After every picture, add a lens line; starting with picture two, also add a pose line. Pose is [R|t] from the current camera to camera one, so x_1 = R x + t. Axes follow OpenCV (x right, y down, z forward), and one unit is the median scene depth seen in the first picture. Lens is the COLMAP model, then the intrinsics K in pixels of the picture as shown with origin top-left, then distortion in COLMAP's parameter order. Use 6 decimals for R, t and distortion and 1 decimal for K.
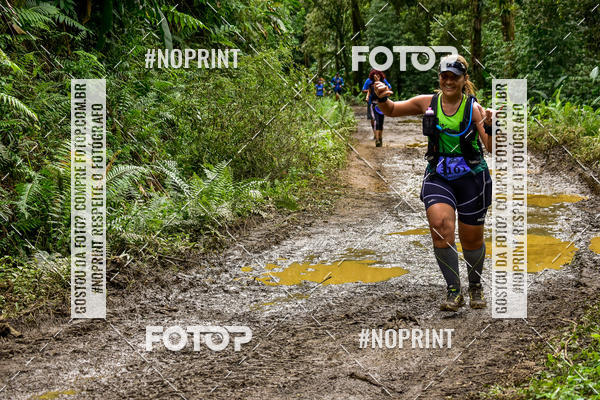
lens RADIAL K [[2397.5, 0, 300.2], [0, 2397.5, 199.2], [0, 0, 1]] dist [-0.010883, 0.072695]
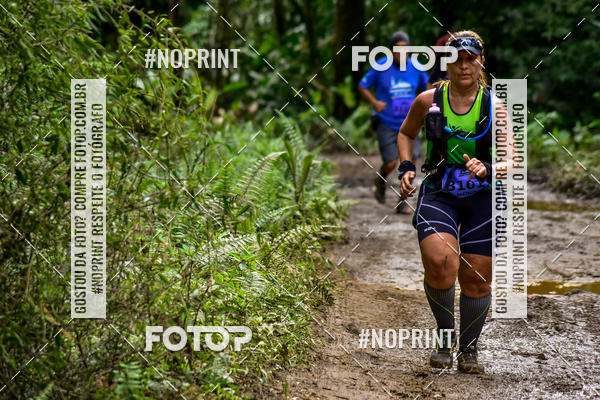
lens RADIAL K [[3970.4, 0, 302.6], [0, 3970.4, 198.3], [0, 0, 1]] dist [3.438364, 20.251645]
pose [[0.999378, -0.003678, -0.035074, 0.037263], [0.002281, 0.999206, -0.039778, -0.014637], [0.035192, 0.039673, 0.998593, 0.533177]]
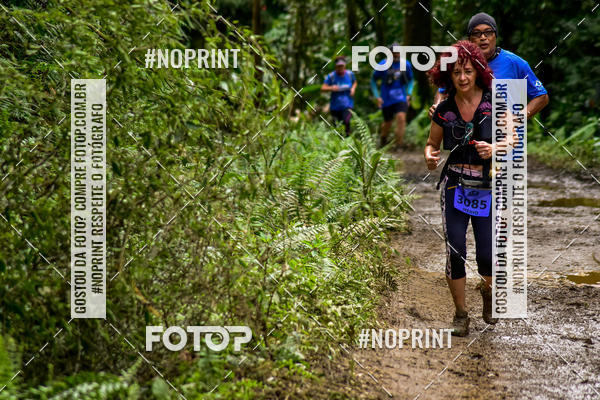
lens RADIAL K [[3646.6, 0, 301.1], [0, 3646.6, 200.5], [0, 0, 1]] dist [2.821870, 7.207233]
pose [[0.998449, 0.013229, -0.054084, 0.037399], [-0.015254, 0.999191, -0.037211, -0.014566], [0.053548, 0.037978, 0.997843, 0.531079]]
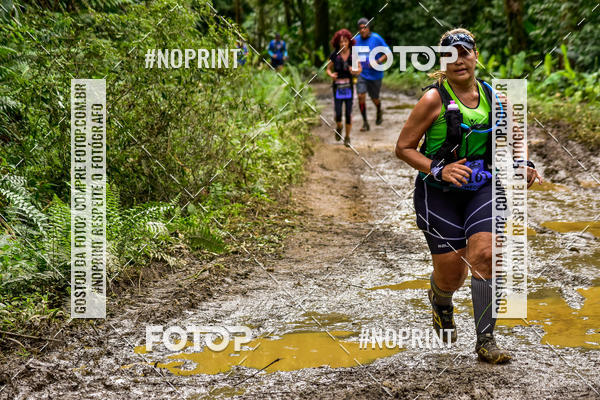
lens RADIAL K [[3970.4, 0, 302.6], [0, 3970.4, 198.3], [0, 0, 1]] dist [3.438364, 20.251645]
pose [[0.999756, -0.015970, 0.015241, 0.003506], [0.016117, 0.999824, -0.009580, 0.000718], [-0.015085, 0.009823, 0.999838, -0.033070]]
